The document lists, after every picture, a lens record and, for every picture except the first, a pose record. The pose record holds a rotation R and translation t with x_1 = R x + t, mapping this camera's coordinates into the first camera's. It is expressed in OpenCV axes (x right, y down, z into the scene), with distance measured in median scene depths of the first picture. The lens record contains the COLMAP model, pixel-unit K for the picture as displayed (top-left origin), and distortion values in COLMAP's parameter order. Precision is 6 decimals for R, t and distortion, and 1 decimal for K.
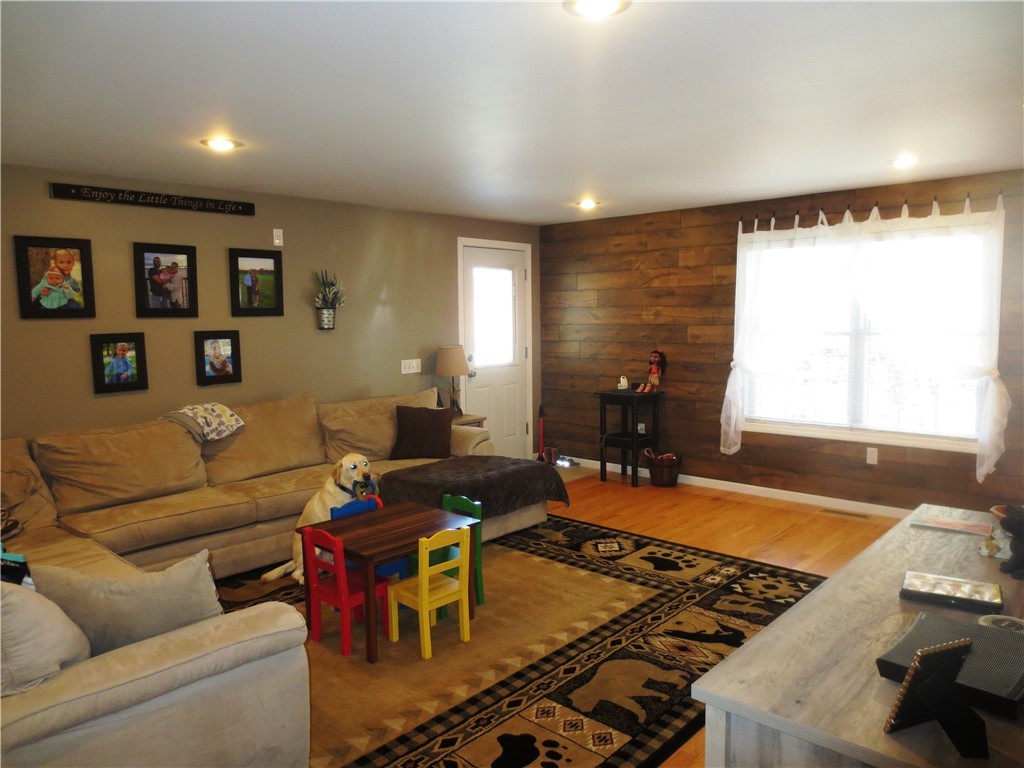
lens RADIAL K [[718.9, 0, 512.0], [0, 718.9, 384.0], [0, 0, 1]] dist [-0.036706, 0.009653]
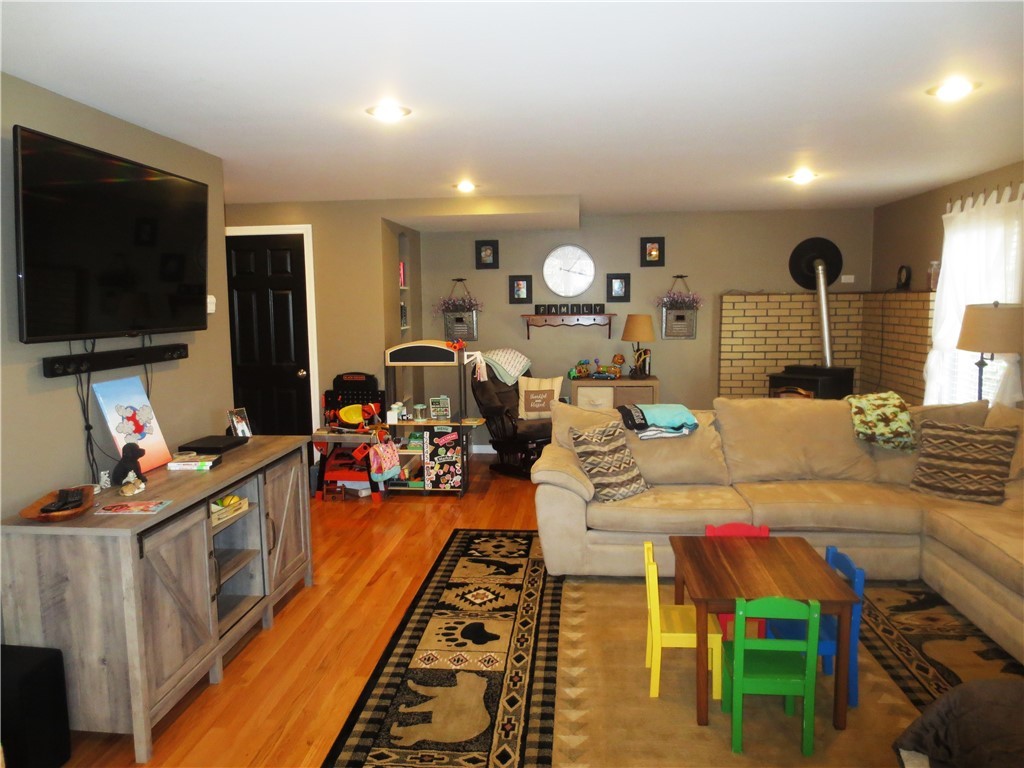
lens RADIAL K [[722.8, 0, 512.0], [0, 722.8, 384.0], [0, 0, 1]] dist [-0.025888, 0.005705]
pose [[-0.791519, 0.094268, -0.603830, 0.394120], [-0.032906, 0.980025, 0.196132, -0.118563], [0.610258, 0.175112, -0.772607, 1.076310]]
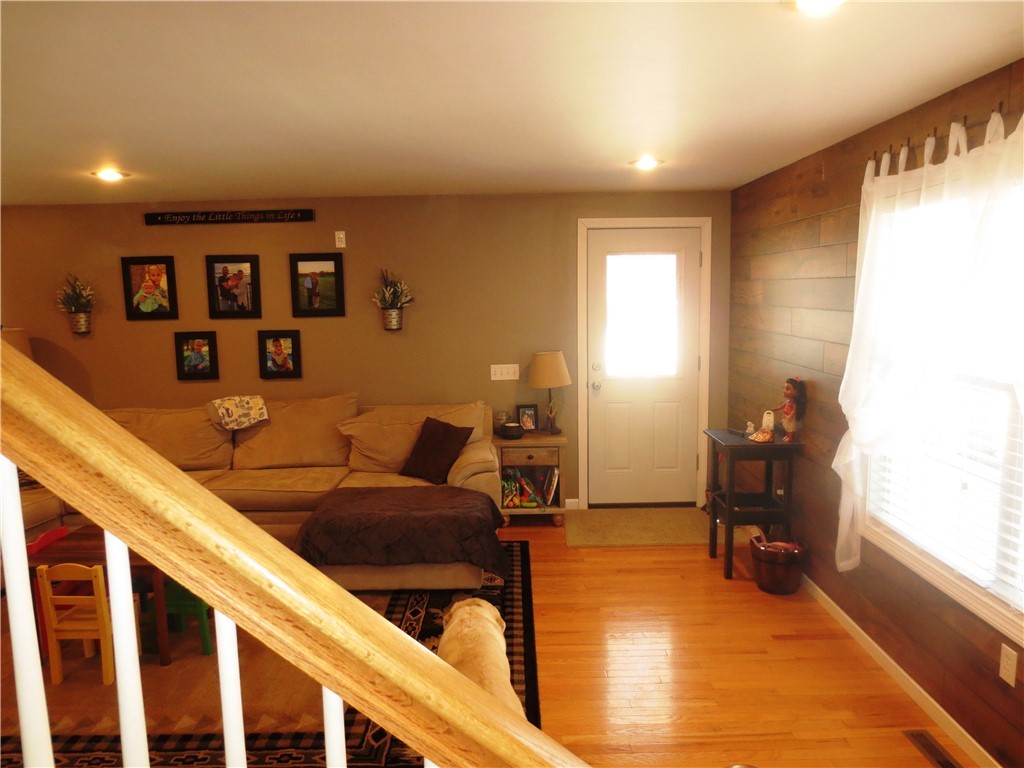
lens RADIAL K [[718.9, 0, 512.0], [0, 718.9, 384.0], [0, 0, 1]] dist [-0.036706, 0.009653]
pose [[0.686918, 0.094885, -0.720514, 0.680420], [-0.062115, 0.995478, 0.071876, -0.100214], [0.724076, -0.004618, 0.689705, 0.533960]]
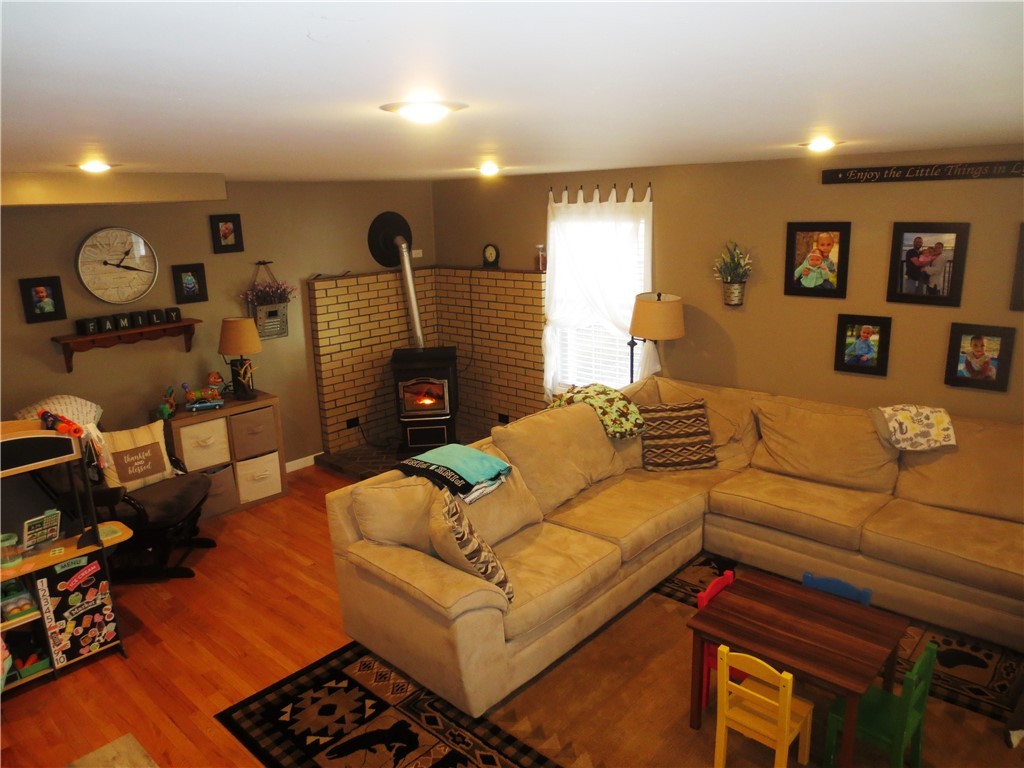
lens RADIAL K [[722.8, 0, 512.0], [0, 722.8, 384.0], [0, 0, 1]] dist [-0.025888, 0.005705]
pose [[0.009130, 0.257351, -0.966275, 0.422284], [-0.063572, 0.964510, 0.256280, -0.198593], [0.997935, 0.059089, 0.025166, 0.473061]]
